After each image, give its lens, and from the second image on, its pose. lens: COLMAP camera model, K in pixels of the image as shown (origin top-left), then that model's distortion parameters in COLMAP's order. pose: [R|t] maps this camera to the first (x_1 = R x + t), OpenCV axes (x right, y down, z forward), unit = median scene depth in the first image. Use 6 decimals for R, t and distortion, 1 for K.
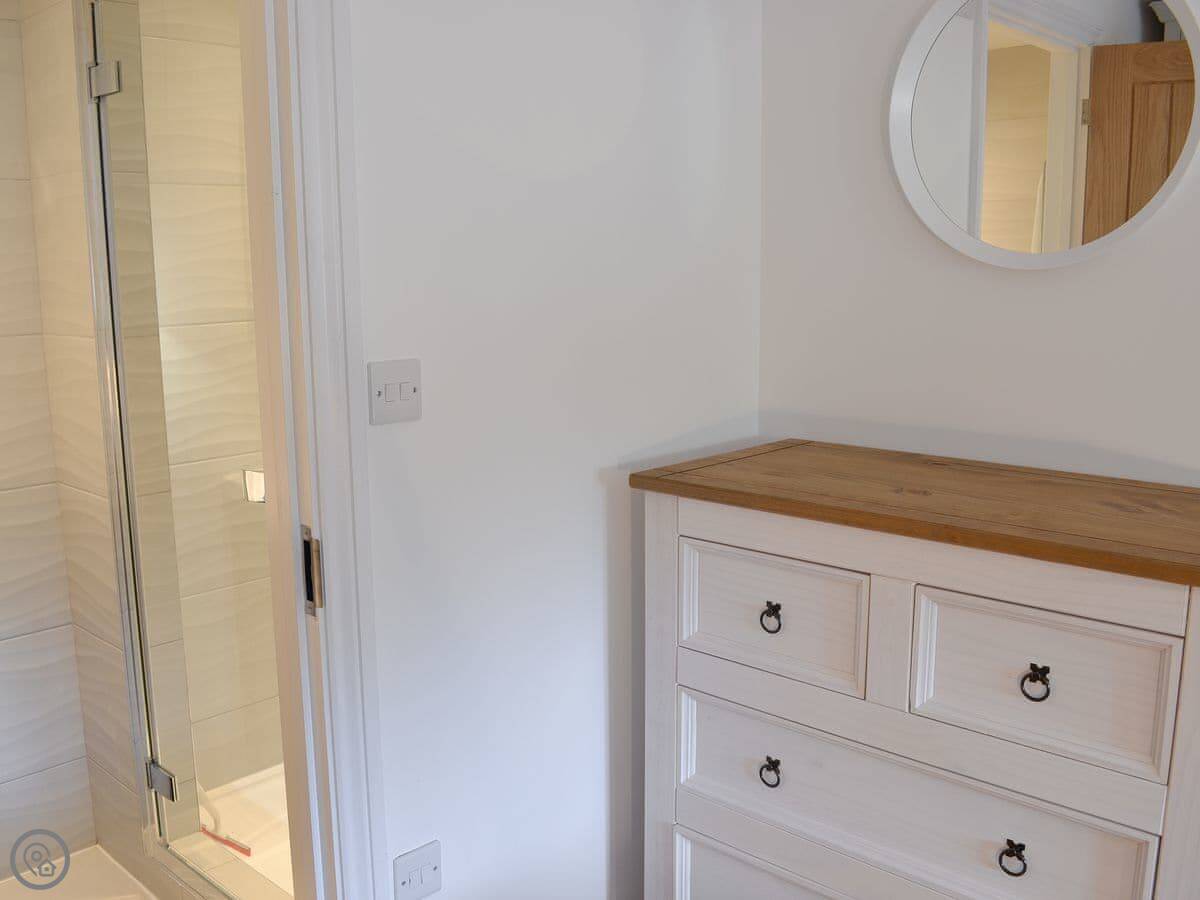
lens RADIAL K [[1198.4, 0, 599.4], [0, 1198.4, 490.3], [0, 0, 1]] dist [-0.104226, 0.021341]
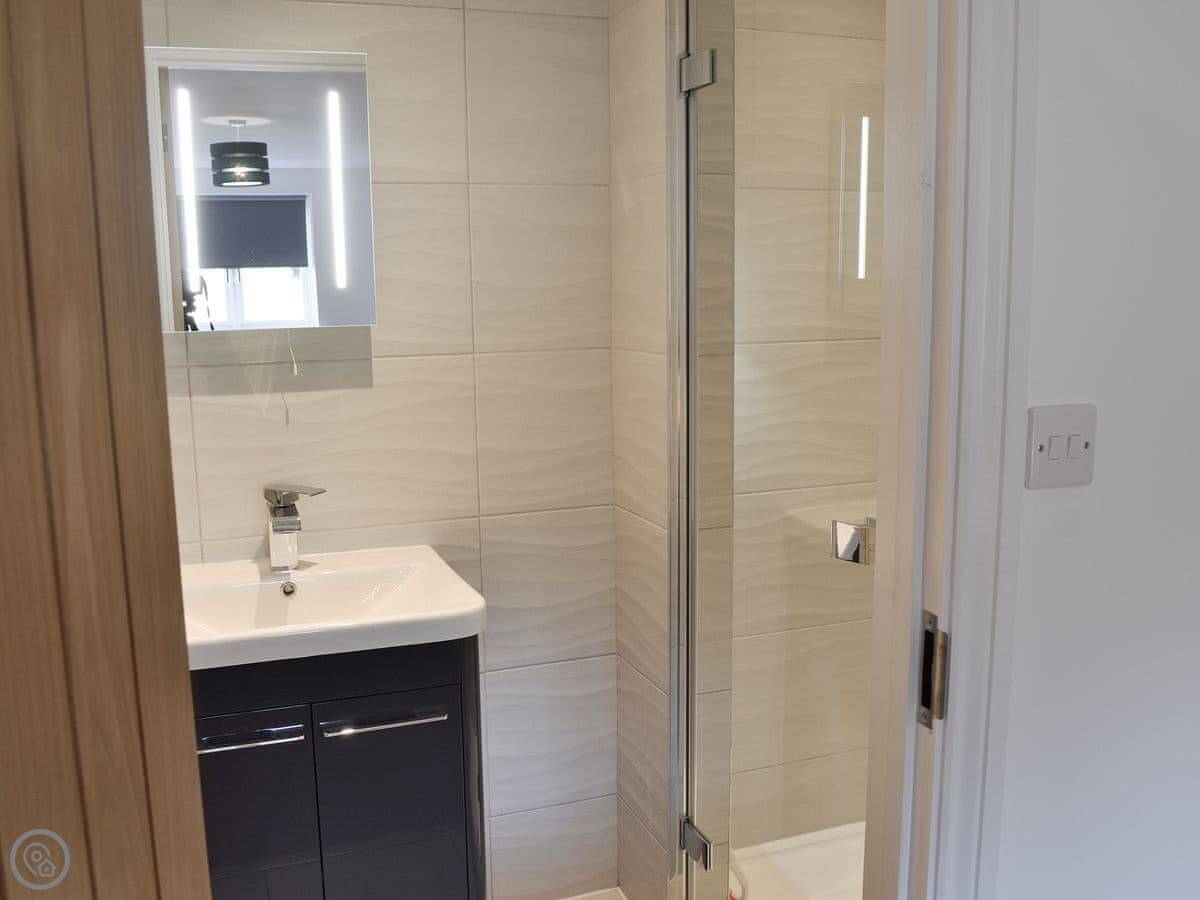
lens RADIAL K [[1161.6, 0, 600.0], [0, 1161.6, 450.0], [0, 0, 1]] dist [-0.071626, 0.007735]
pose [[0.907589, 0.059904, -0.415565, -0.092120], [-0.078060, 0.996588, -0.026824, -0.026143], [0.412540, 0.056784, 0.909168, 0.151469]]
